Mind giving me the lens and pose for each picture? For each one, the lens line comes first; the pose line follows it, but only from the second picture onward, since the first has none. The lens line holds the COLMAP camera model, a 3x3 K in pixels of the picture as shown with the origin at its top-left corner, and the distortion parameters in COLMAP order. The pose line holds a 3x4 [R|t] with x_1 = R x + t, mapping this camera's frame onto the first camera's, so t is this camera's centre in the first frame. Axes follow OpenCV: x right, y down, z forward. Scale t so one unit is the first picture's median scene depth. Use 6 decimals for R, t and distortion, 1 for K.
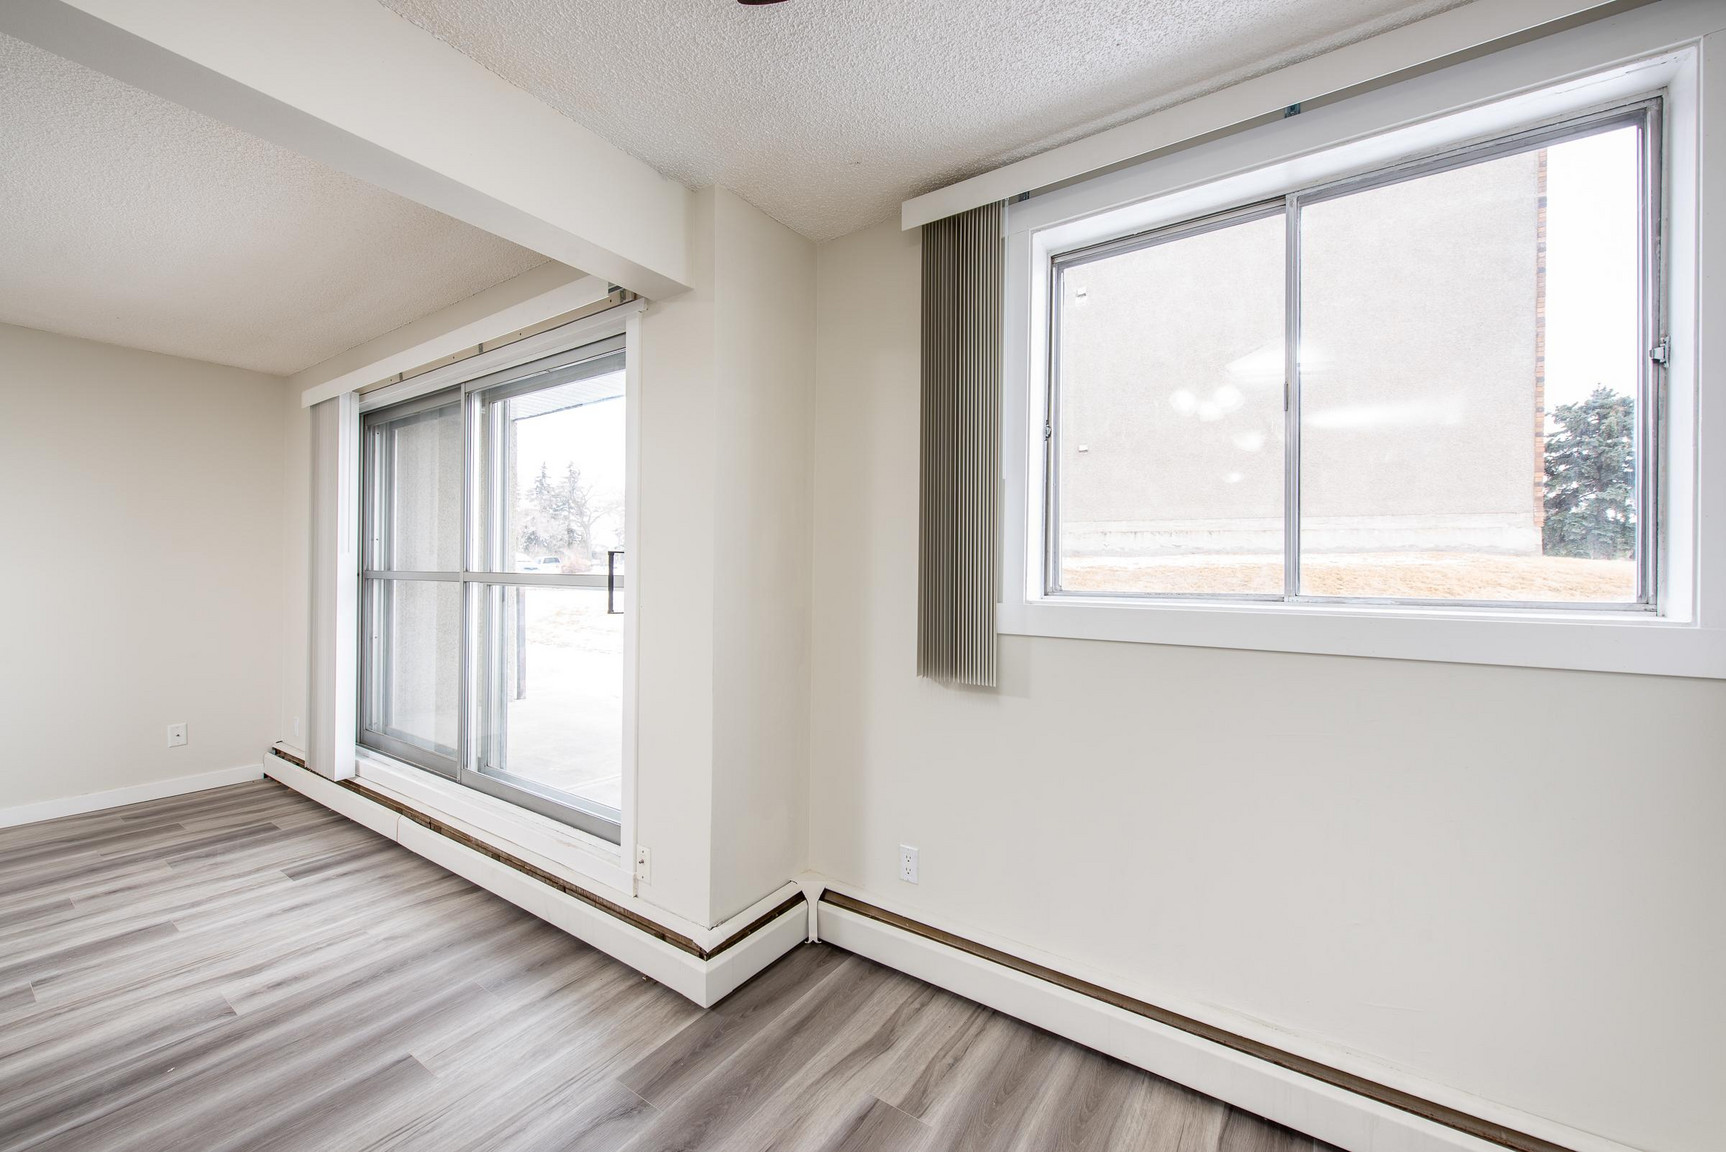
lens RADIAL K [[679.2, 0, 855.2], [0, 679.2, 567.8], [0, 0, 1]] dist [-0.002470, -0.000337]
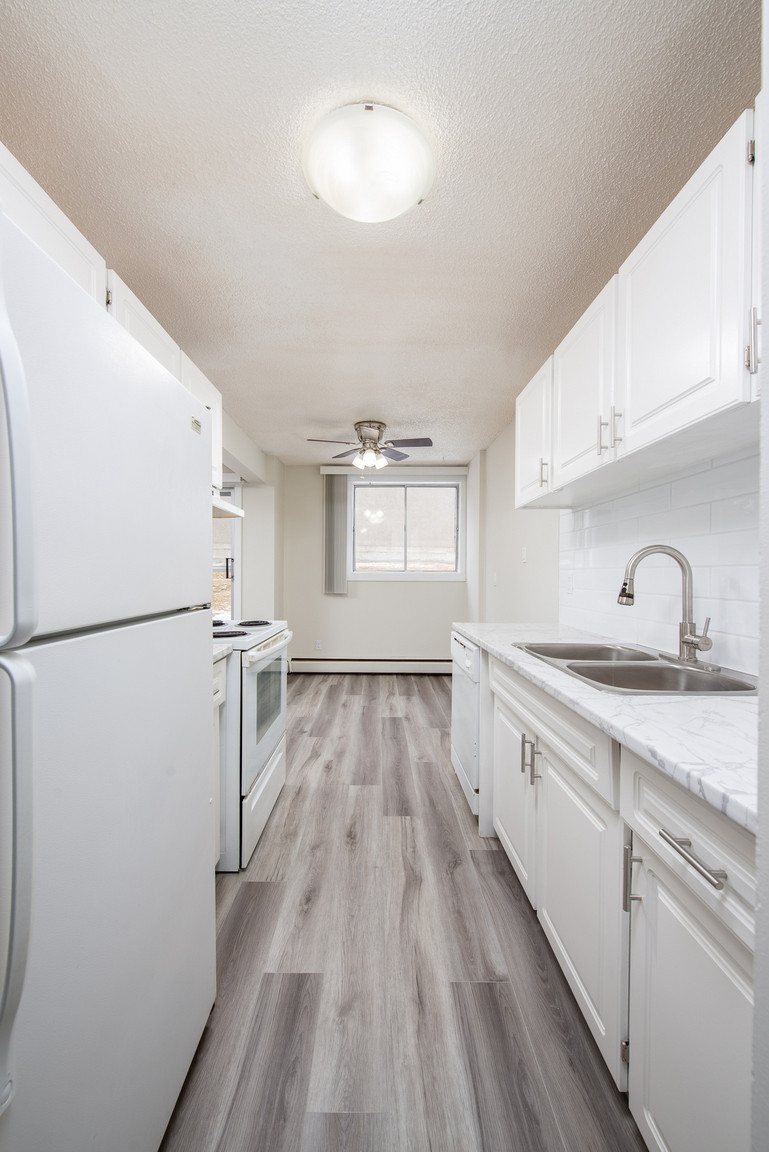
lens RADIAL K [[449.2, 0, 381.2], [0, 449.2, 579.5], [0, 0, 1]] dist [0.001952, -0.002541]
pose [[0.817927, -0.010301, 0.575230, -0.890504], [-0.001212, 0.999807, 0.019627, 0.030920], [-0.575321, -0.016751, 0.817756, -1.004822]]
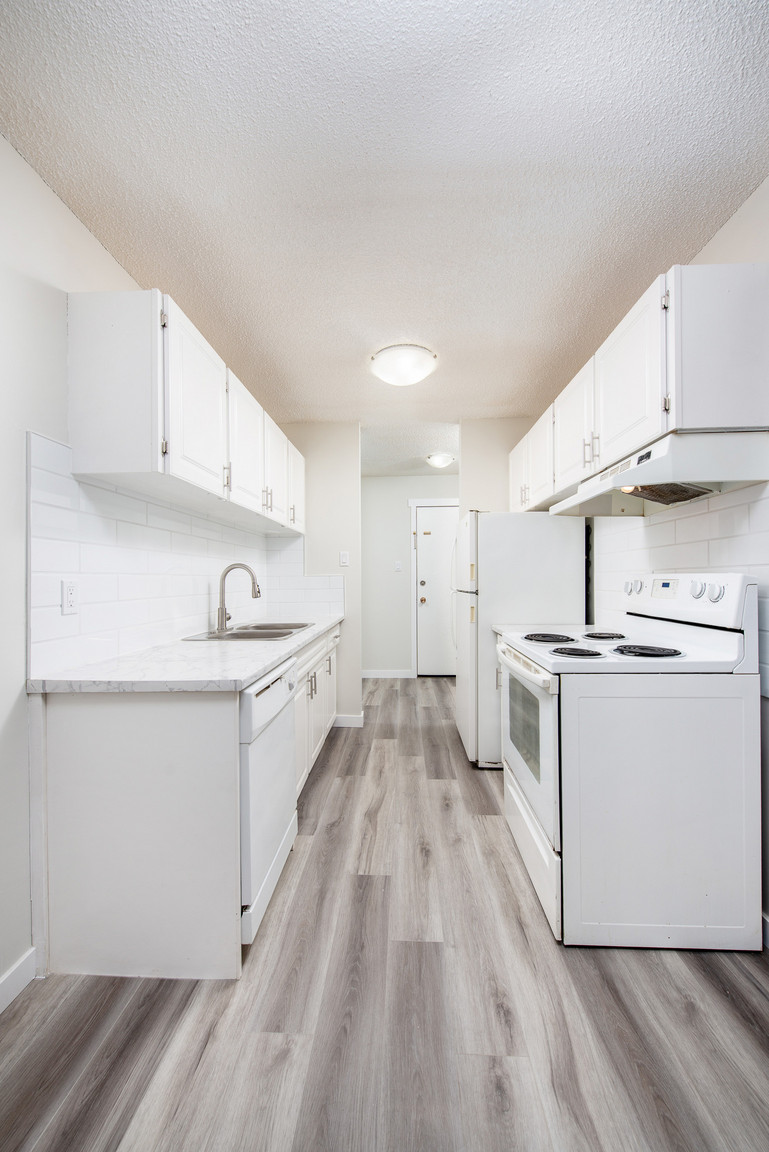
lens RADIAL K [[449.2, 0, 381.2], [0, 449.2, 579.5], [0, 0, 1]] dist [0.001952, -0.002541]
pose [[-0.851020, -0.000706, -0.525133, -0.009134], [0.002513, 0.999982, -0.005417, 0.039545], [0.525128, -0.005929, -0.851003, 0.291012]]
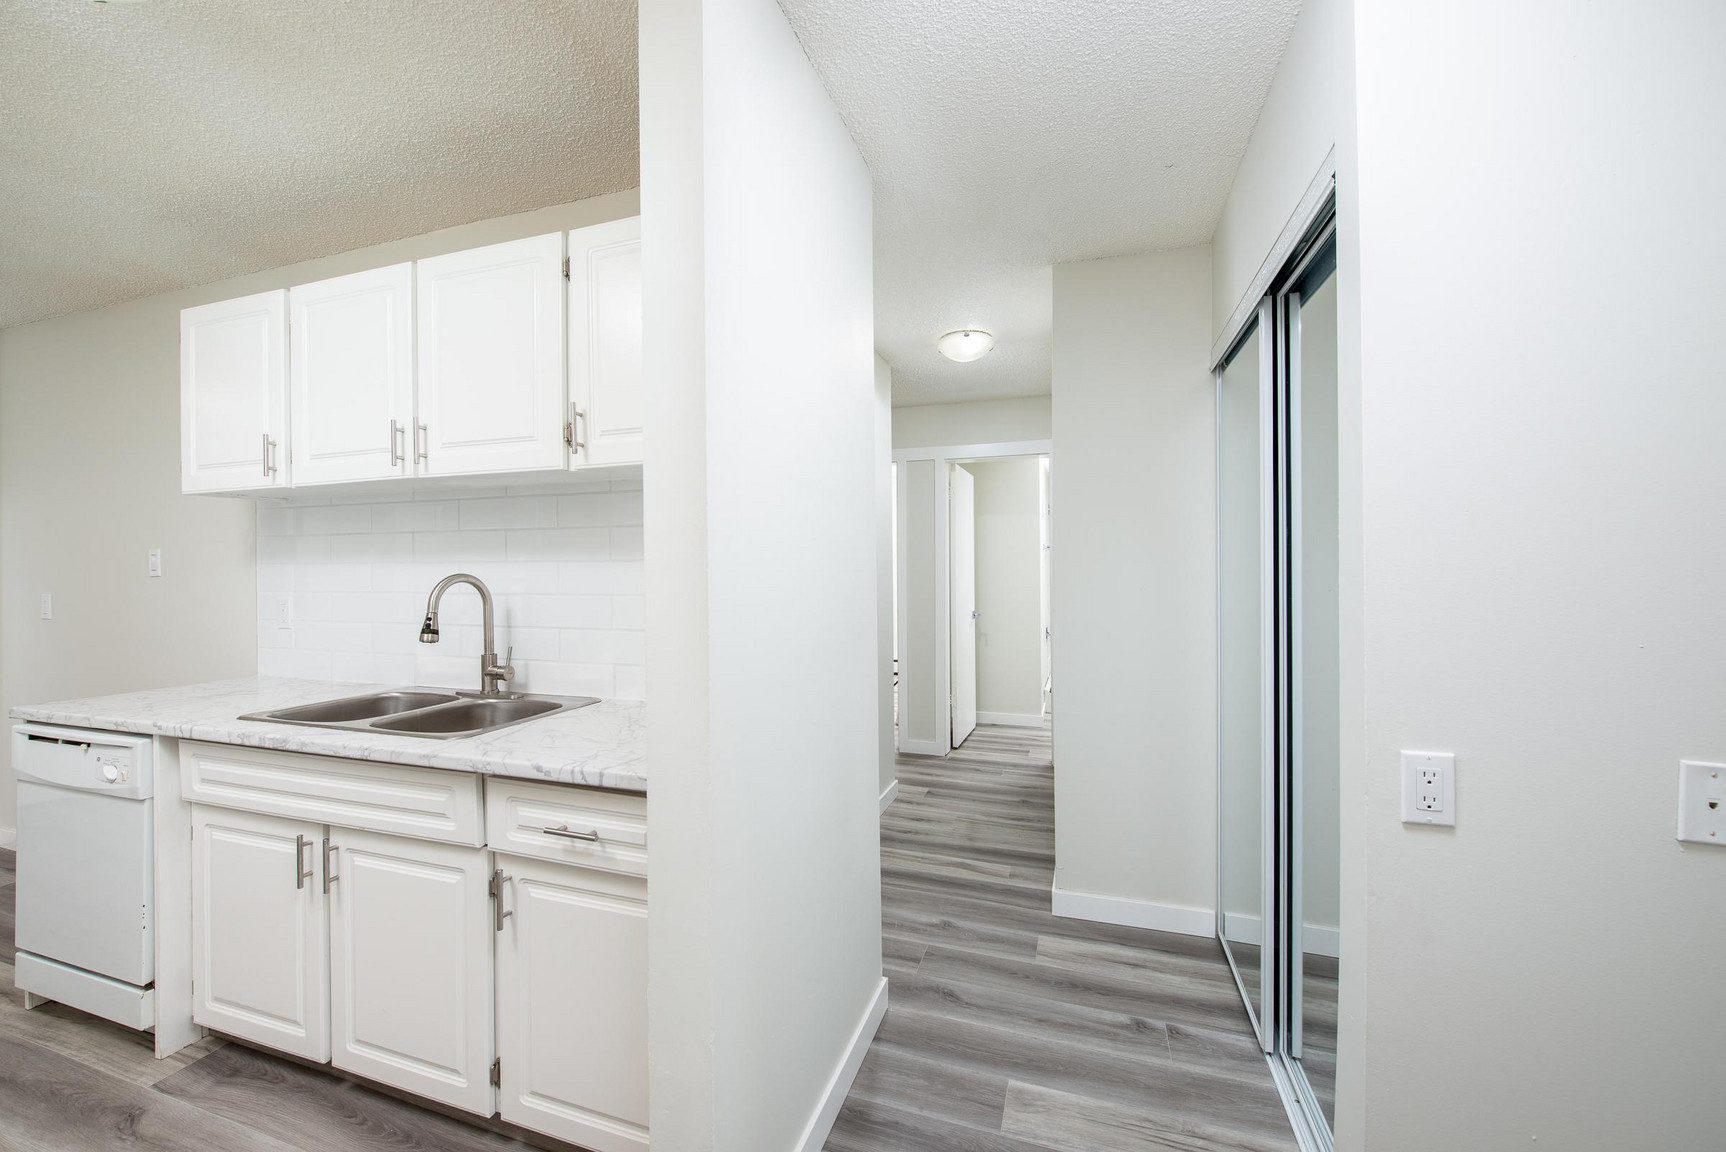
lens RADIAL K [[673.0, 0, 855.7], [0, 673.0, 568.0], [0, 0, 1]] dist [0.001952, -0.002541]
pose [[-0.274014, -0.004292, 0.961716, -1.163190], [-0.000468, 0.999991, 0.004329, -0.013250], [-0.961726, 0.000736, -0.274013, -0.966878]]
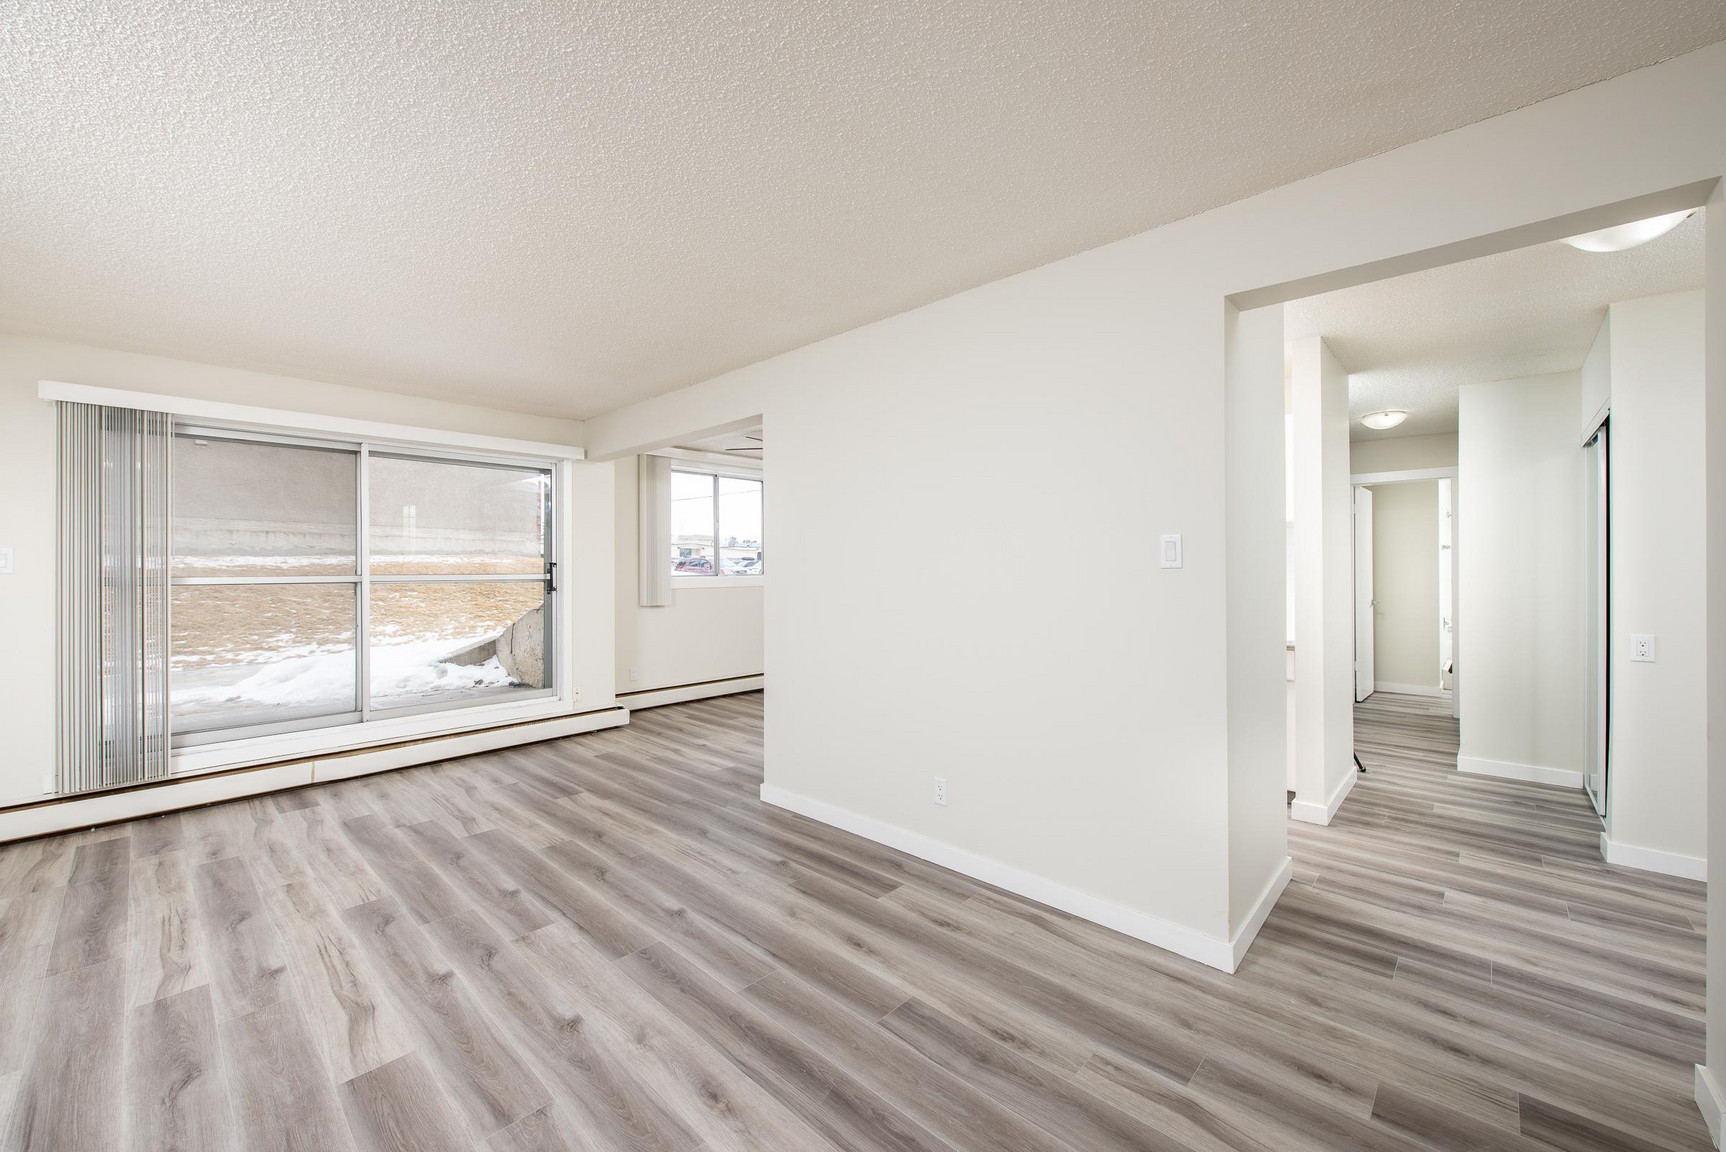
lens RADIAL K [[676.8, 0, 856.0], [0, 676.8, 568.3], [0, 0, 1]] dist [0.000404, -0.002785]
pose [[0.149886, -0.010903, 0.988643, -2.181982], [0.002419, 0.999940, 0.010661, -0.023627], [-0.988700, 0.000793, 0.149904, -0.281831]]
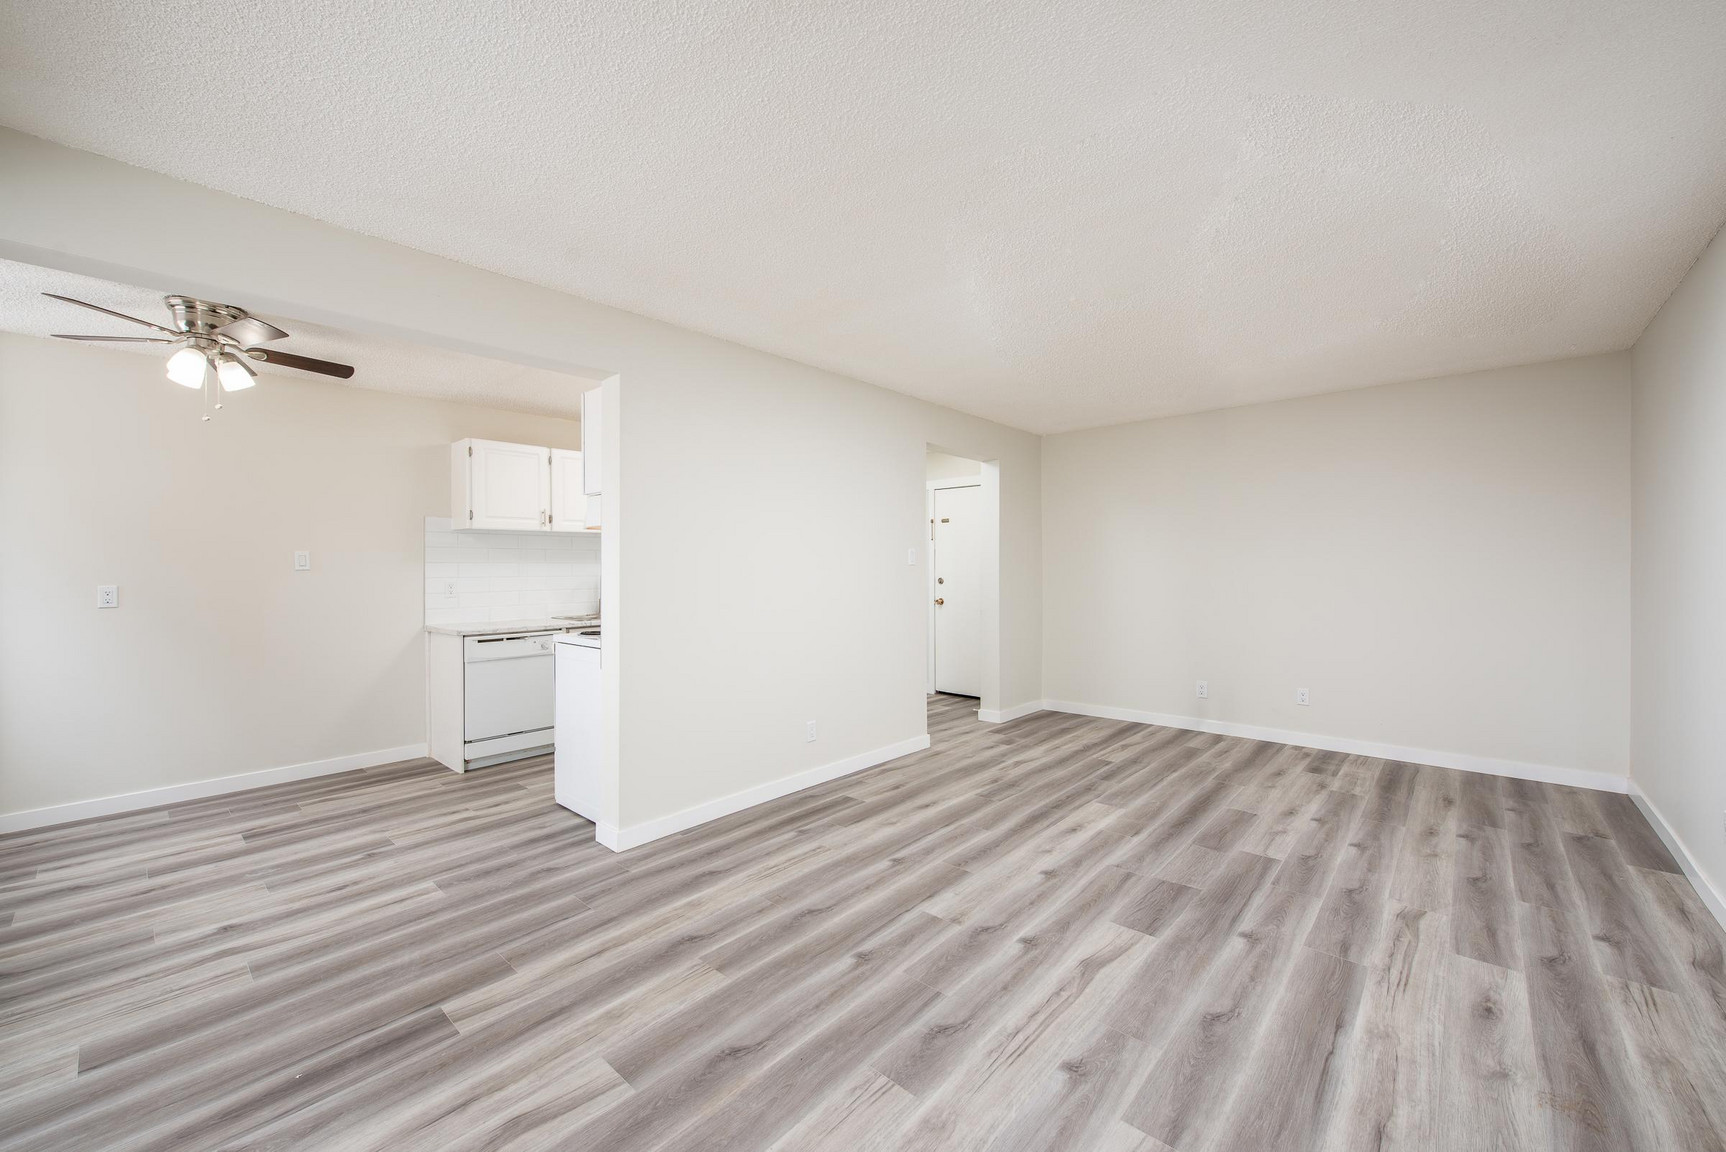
lens RADIAL K [[676.8, 0, 856.0], [0, 676.8, 568.3], [0, 0, 1]] dist [0.000404, -0.002785]
pose [[-0.991167, -0.004906, 0.132532, -1.326467], [-0.004726, 0.999987, 0.001673, -0.006393], [-0.132538, 0.001032, -0.991177, 1.272677]]
